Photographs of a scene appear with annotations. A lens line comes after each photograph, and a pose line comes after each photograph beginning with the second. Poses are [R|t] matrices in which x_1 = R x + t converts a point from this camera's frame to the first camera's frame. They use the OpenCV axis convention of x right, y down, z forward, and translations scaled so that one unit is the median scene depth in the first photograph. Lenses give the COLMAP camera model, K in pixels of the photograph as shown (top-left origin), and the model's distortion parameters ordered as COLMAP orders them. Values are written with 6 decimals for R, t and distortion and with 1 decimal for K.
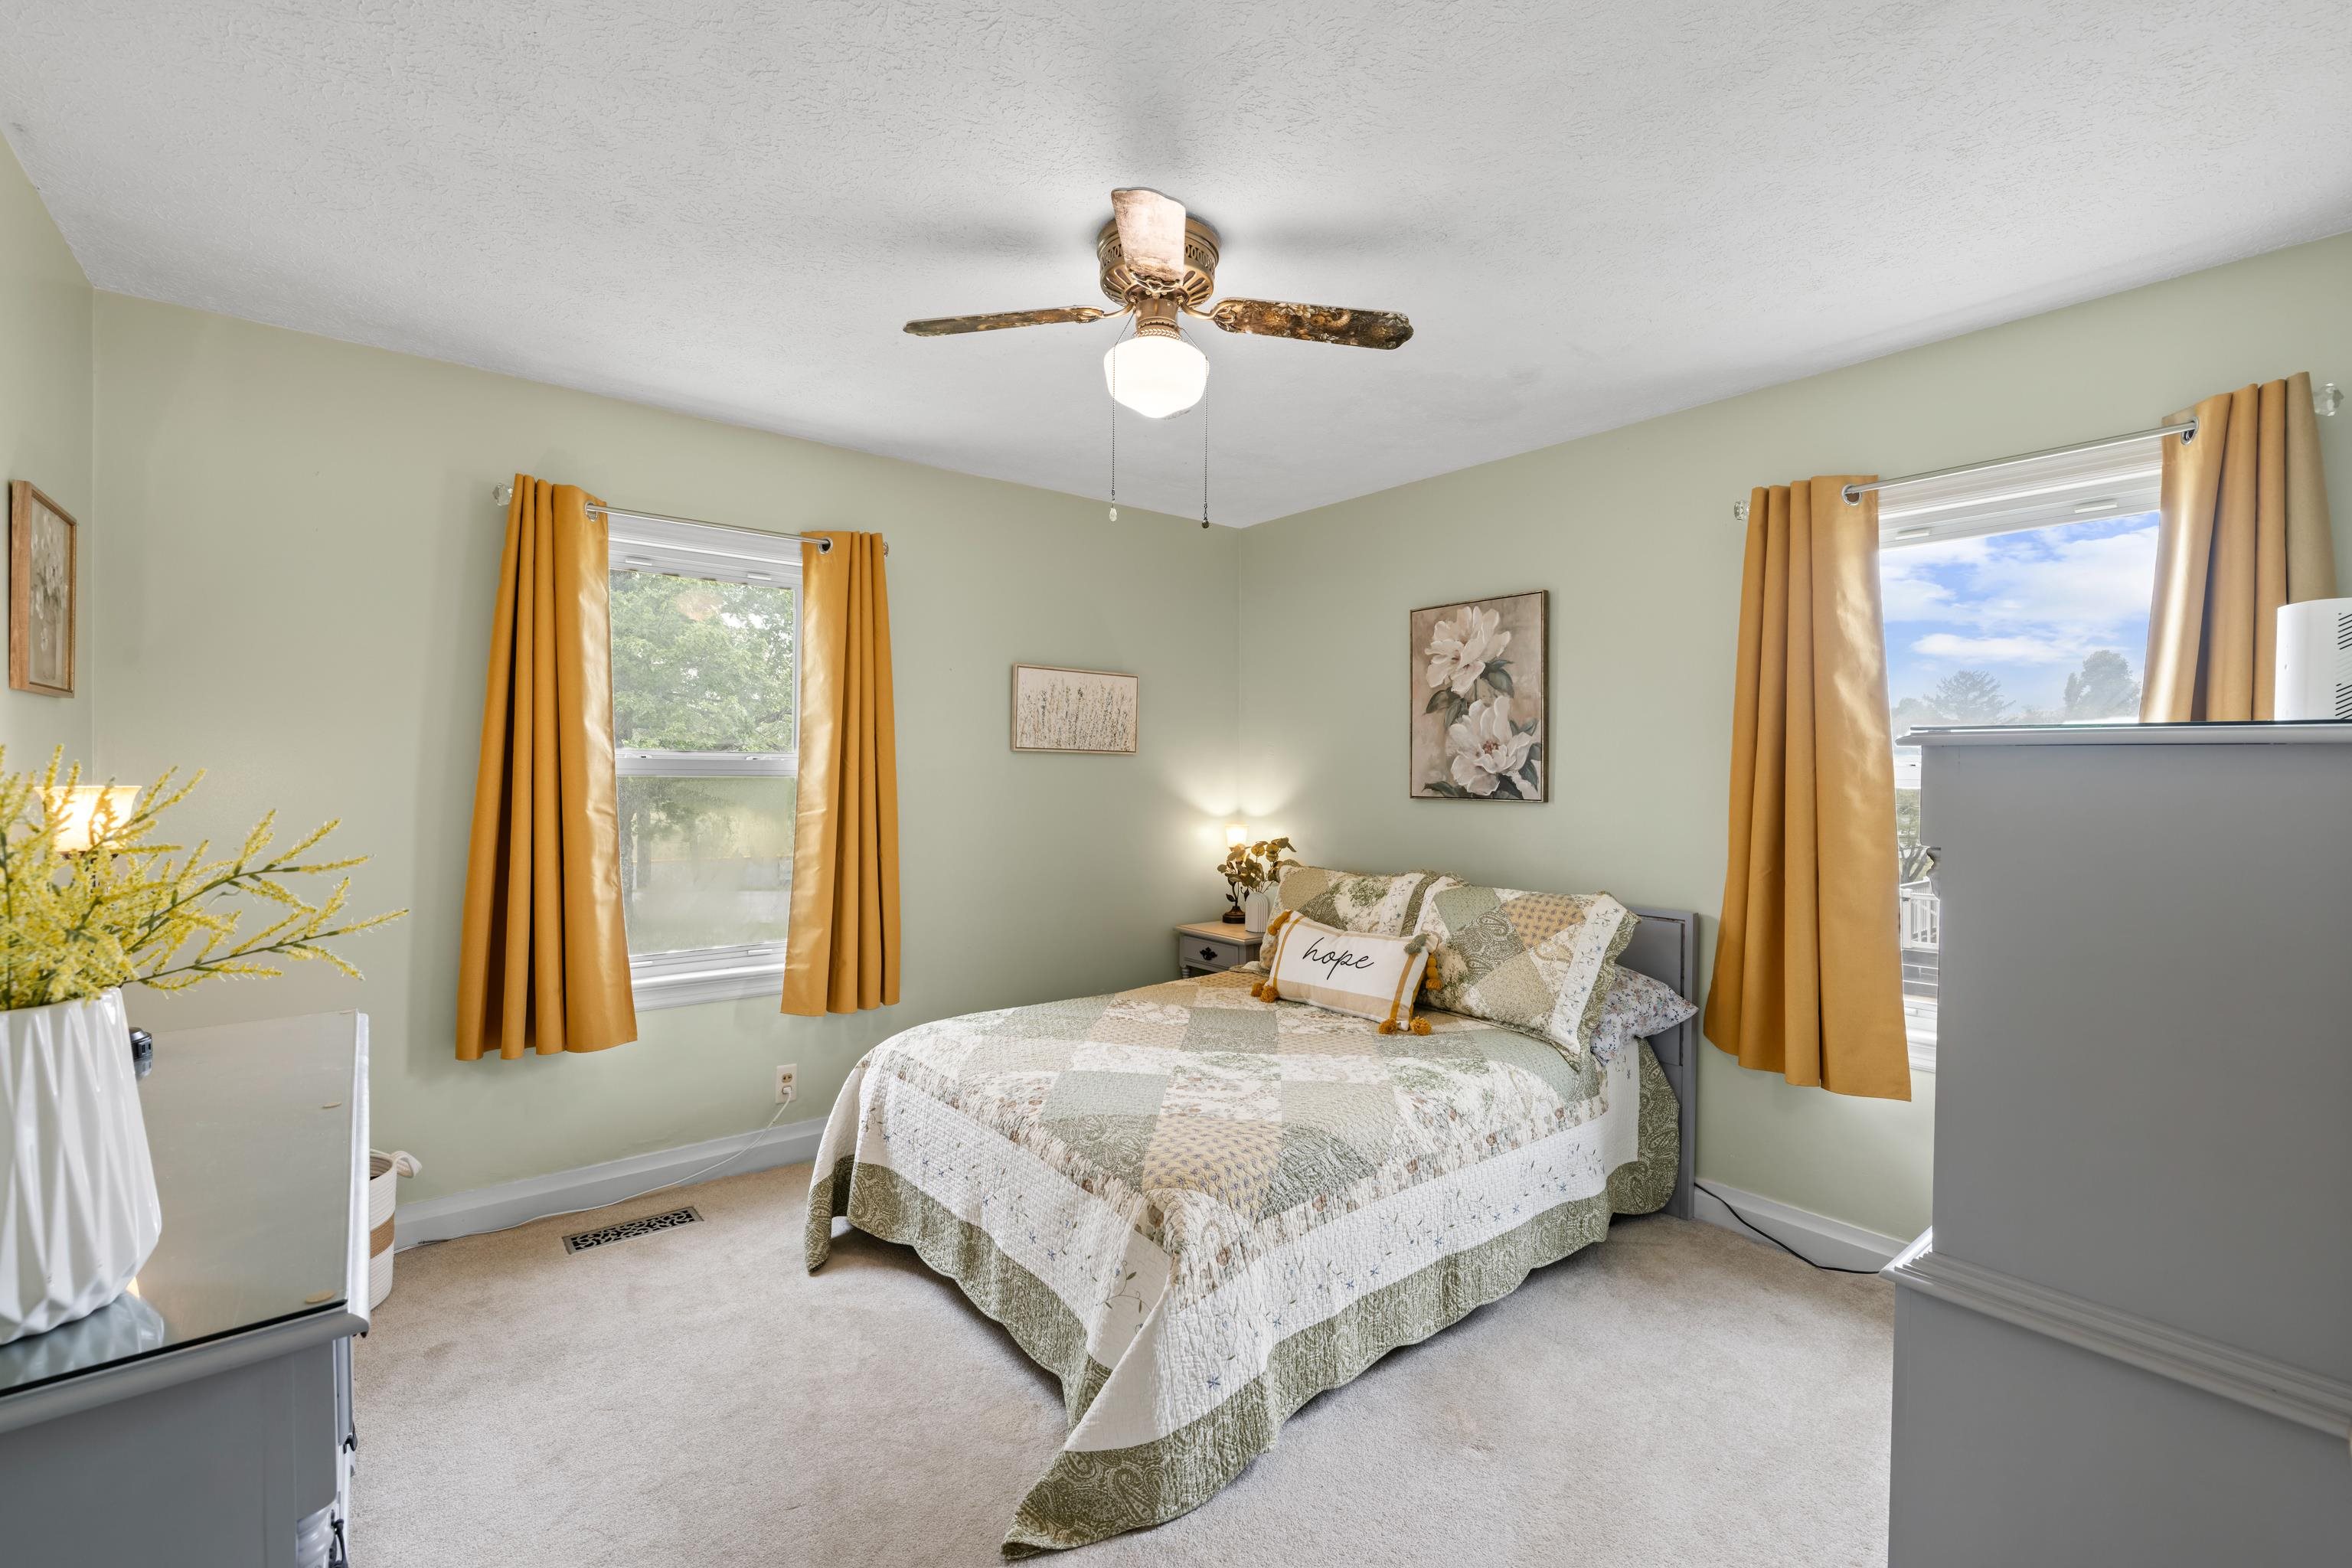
lens RADIAL K [[997.1, 0, 1179.2], [0, 997.1, 785.7], [0, 0, 1]] dist [0.000725, 0.000218]
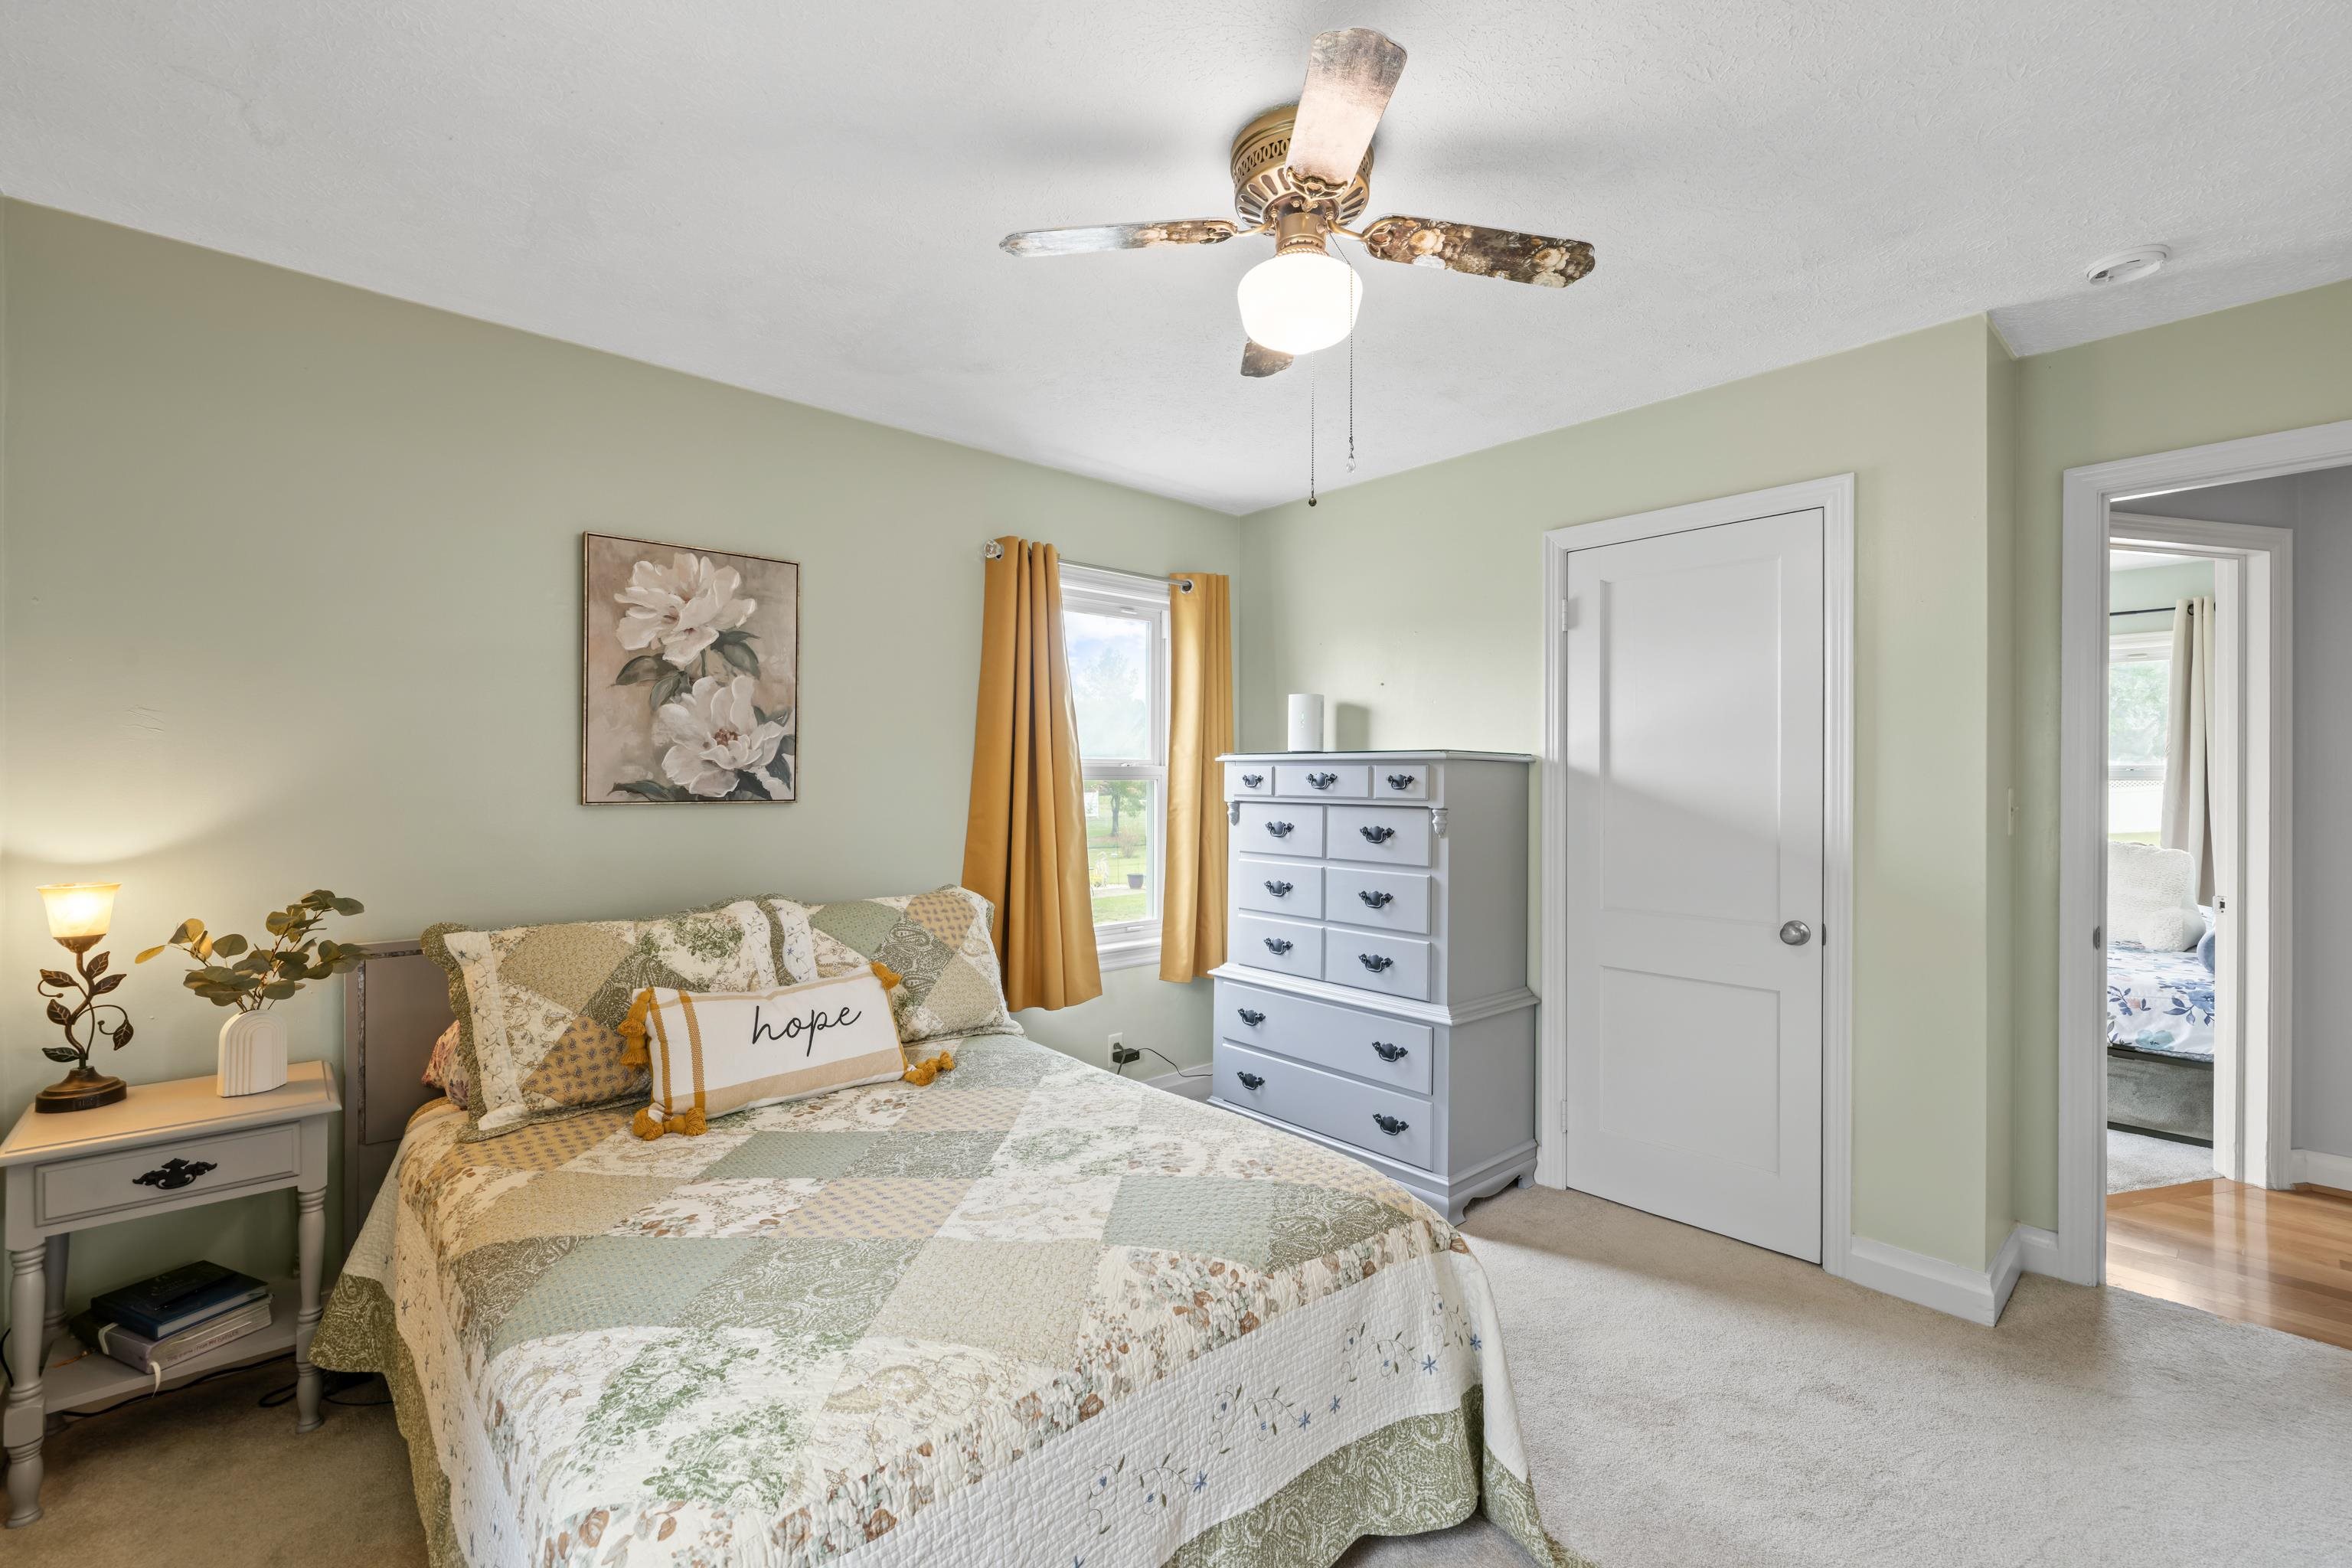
lens RADIAL K [[997.1, 0, 1176.5], [0, 997.1, 783.0], [0, 0, 1]] dist [0.000725, 0.000218]
pose [[-0.051816, -0.014361, 0.998553, -0.532909], [0.007608, 0.999862, 0.014775, -0.010960], [-0.998628, 0.008362, -0.051699, 0.703069]]
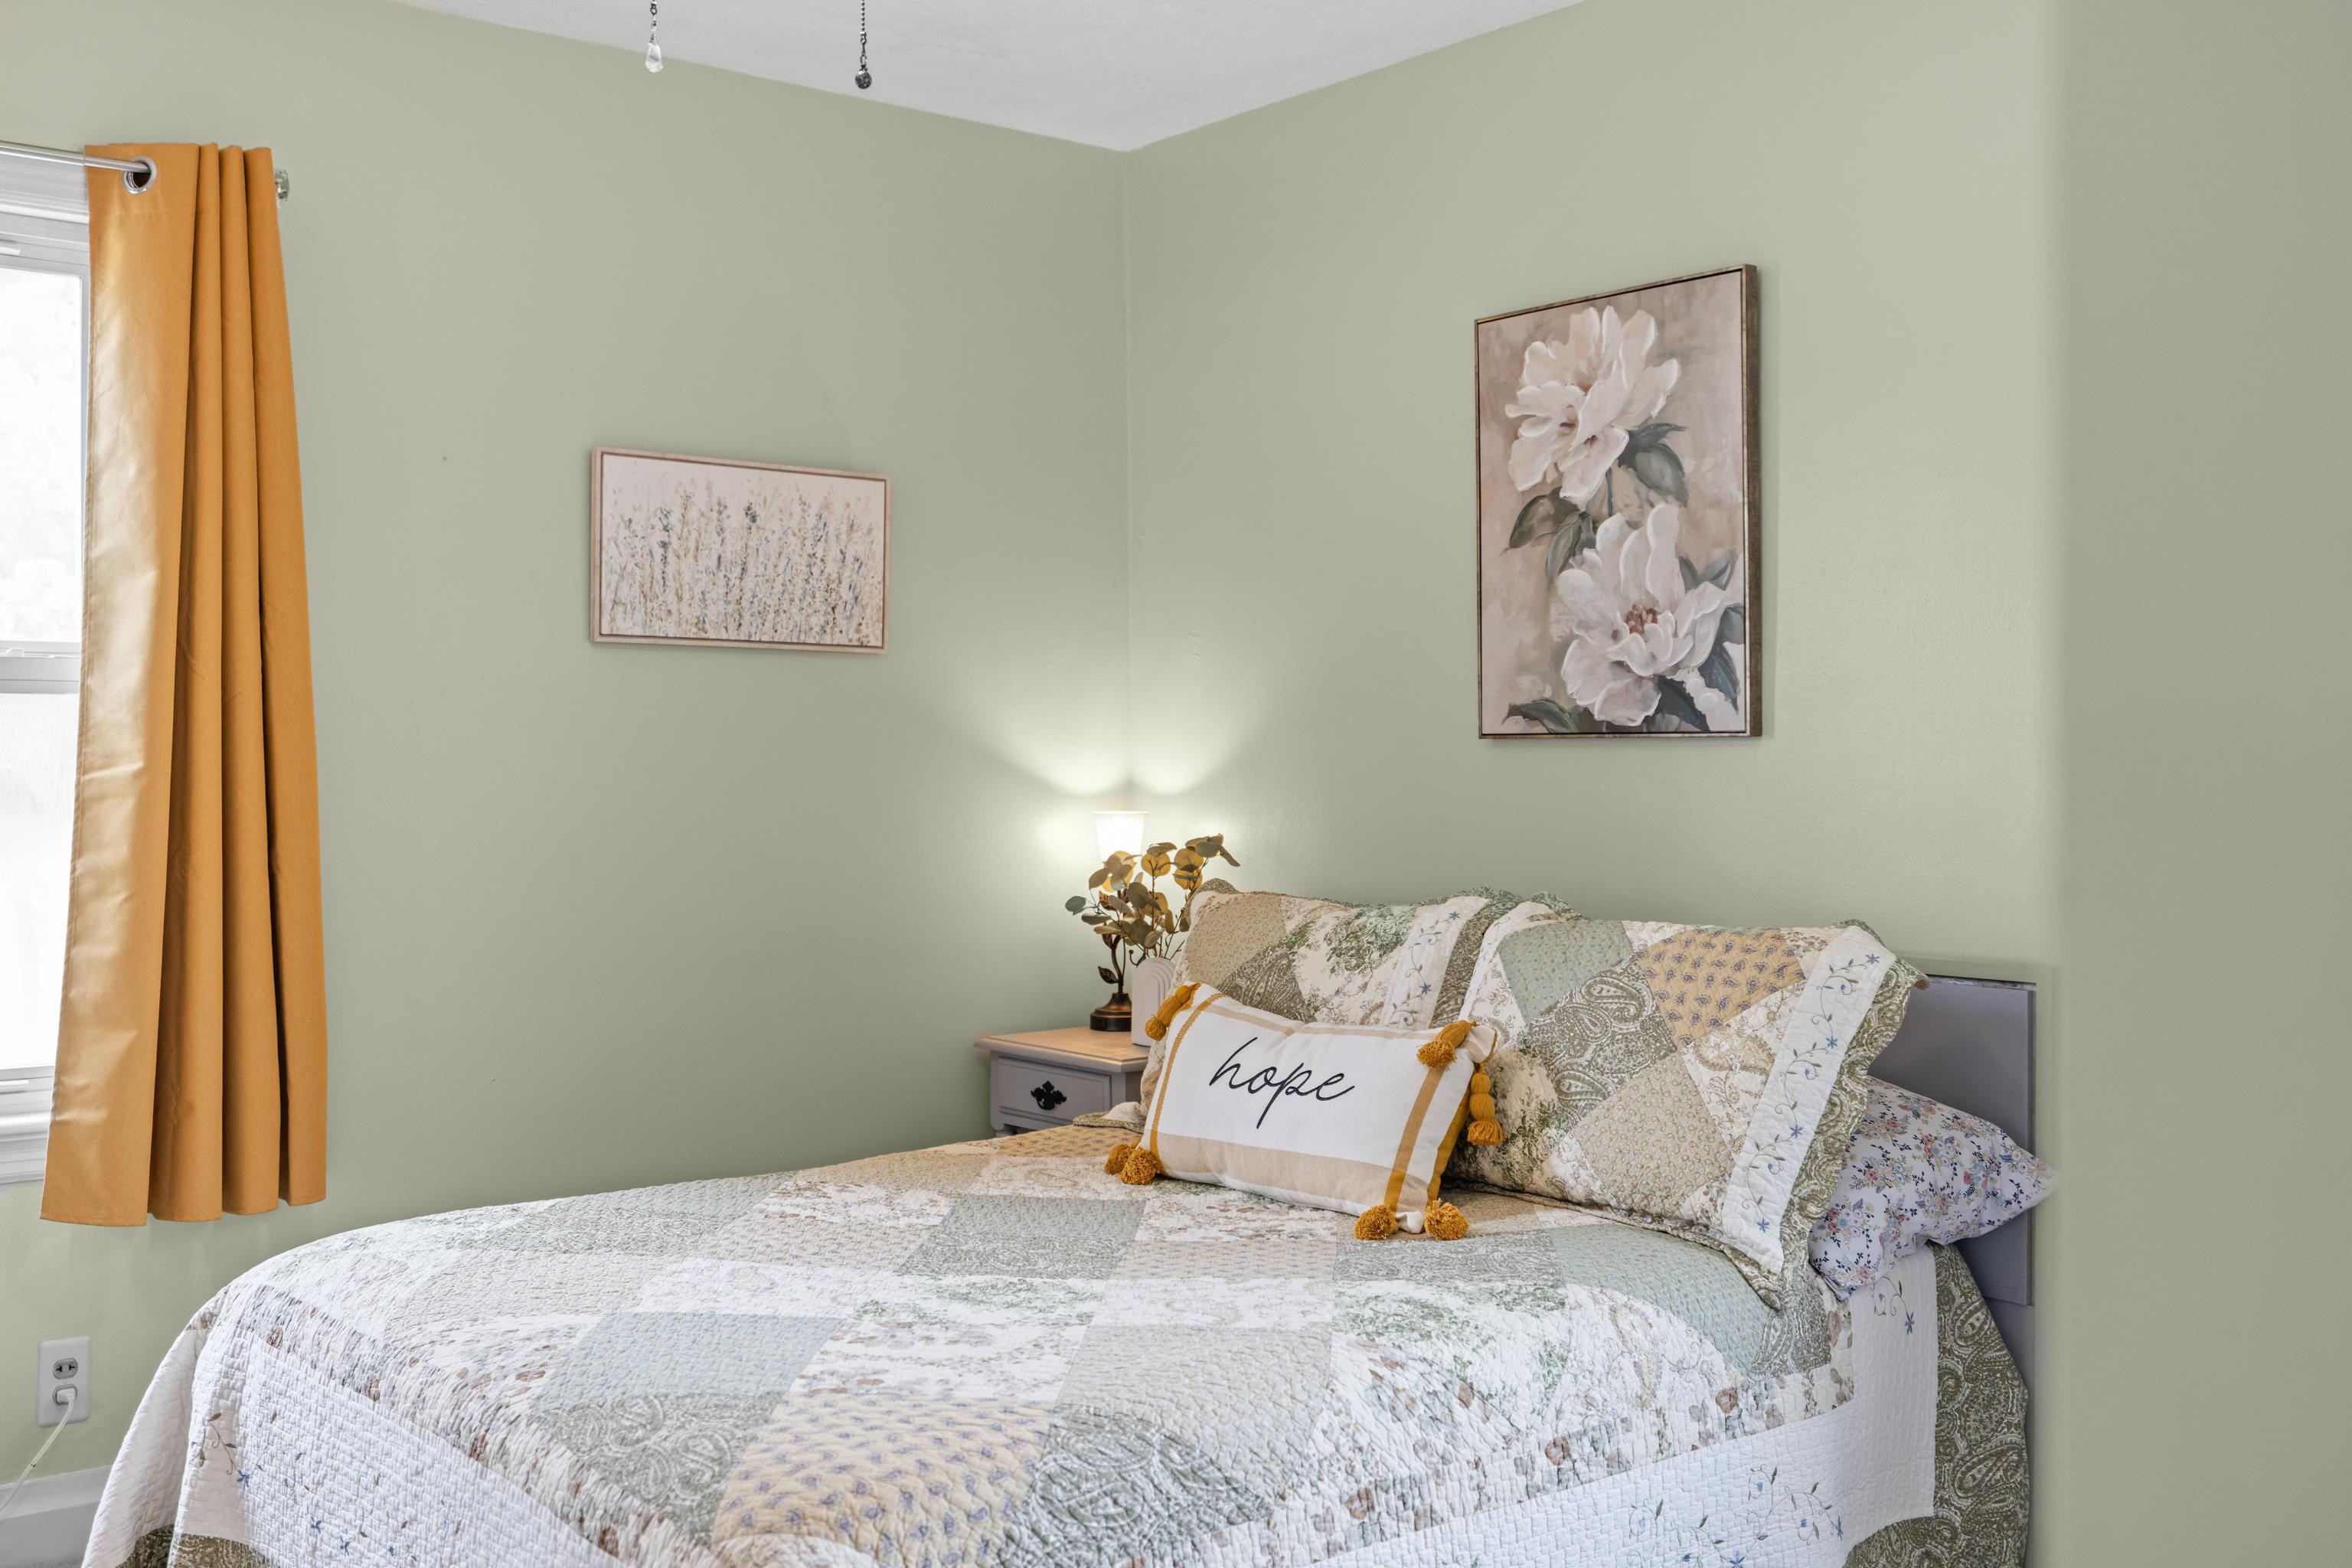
lens RADIAL K [[2248.8, 0, 1172.8], [0, 2248.8, 789.9], [0, 0, 1]] dist [0.004858, 0.000000]
pose [[0.999874, -0.009905, 0.012367, 0.090660], [0.009871, 0.999947, 0.002801, 0.035168], [-0.012394, -0.002679, 0.999920, -0.013509]]
